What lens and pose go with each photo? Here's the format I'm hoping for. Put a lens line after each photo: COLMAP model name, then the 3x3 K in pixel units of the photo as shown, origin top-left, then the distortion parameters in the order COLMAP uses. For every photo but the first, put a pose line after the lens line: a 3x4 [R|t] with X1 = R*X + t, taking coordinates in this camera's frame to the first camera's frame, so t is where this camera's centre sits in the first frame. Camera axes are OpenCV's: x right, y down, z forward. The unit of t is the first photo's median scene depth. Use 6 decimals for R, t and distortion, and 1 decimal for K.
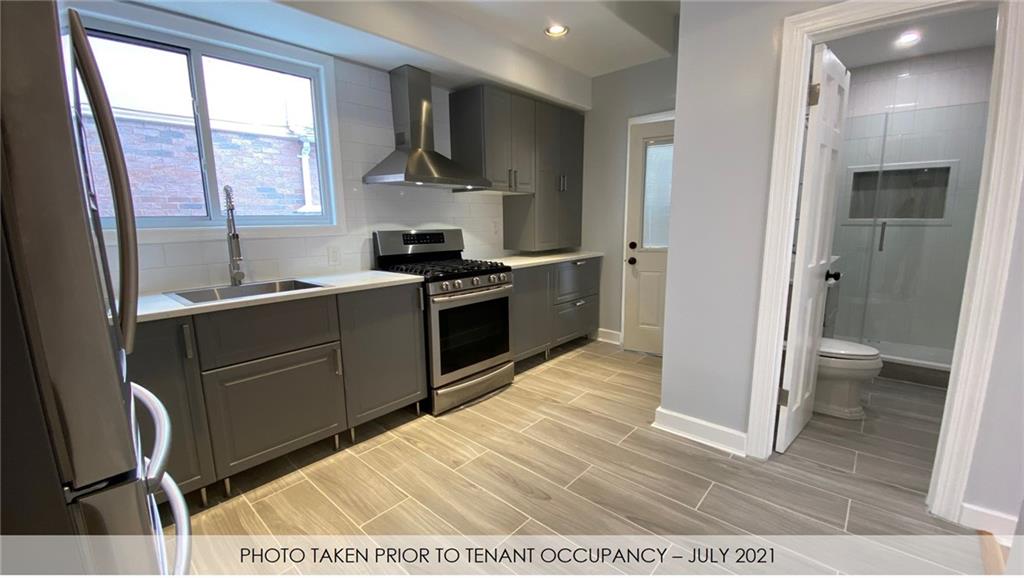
lens RADIAL K [[416.0, 0, 516.0], [0, 416.0, 284.5], [0, 0, 1]] dist [0.003430, -0.001833]
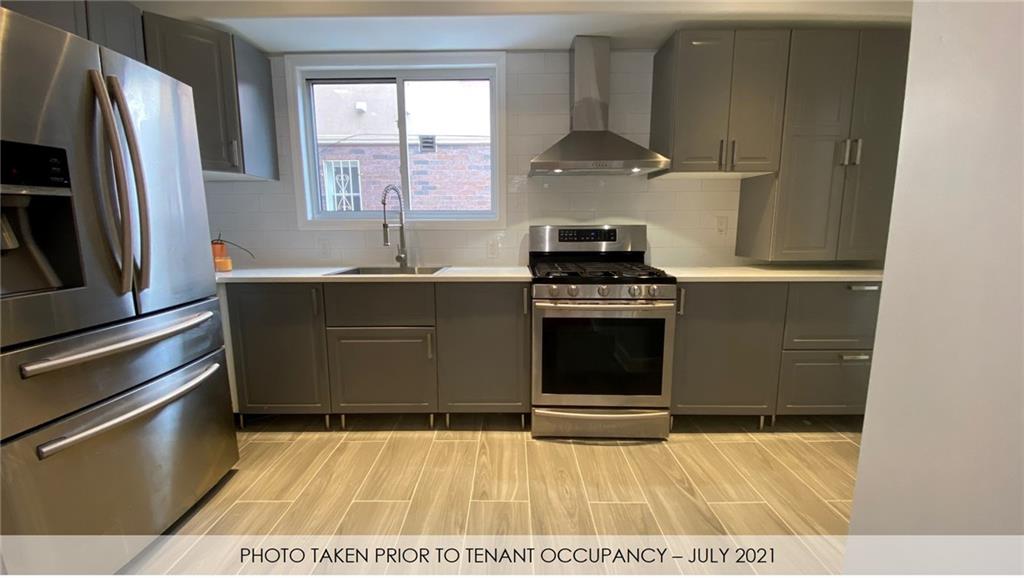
lens RADIAL K [[416.0, 0, 512.4], [0, 416.0, 286.7], [0, 0, 1]] dist [0.003430, -0.001833]
pose [[0.649633, 0.120048, -0.750710, 0.373324], [-0.123639, 0.990991, 0.051480, -0.033213], [0.750127, 0.059374, 0.658623, 0.357366]]
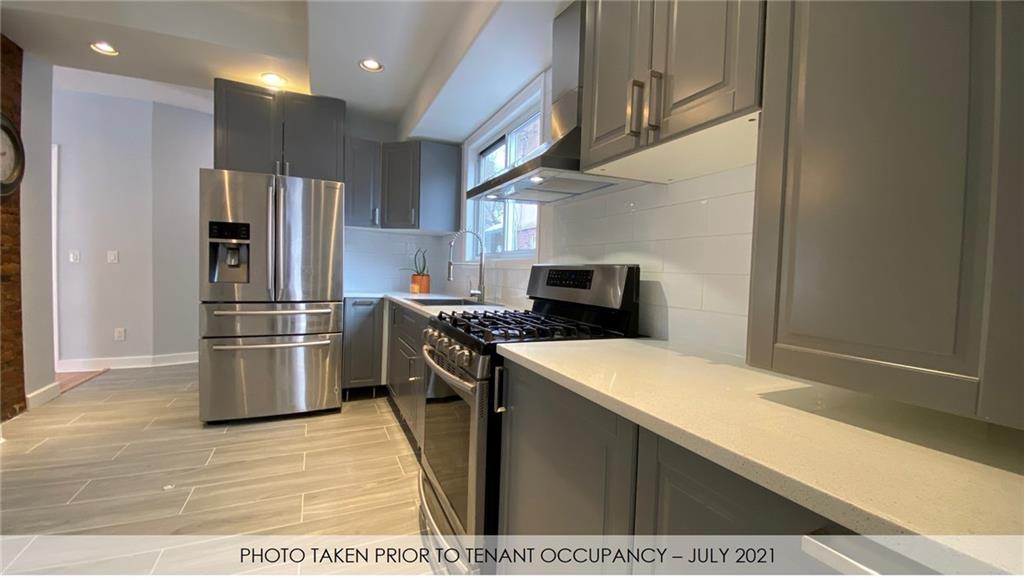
lens RADIAL K [[416.0, 0, 514.0], [0, 416.0, 287.7], [0, 0, 1]] dist [0.003430, -0.001833]
pose [[-0.408171, 0.033120, -0.912304, 0.395552], [-0.171331, 0.978805, 0.112189, -0.168058], [0.896684, 0.202099, -0.393846, 1.303737]]
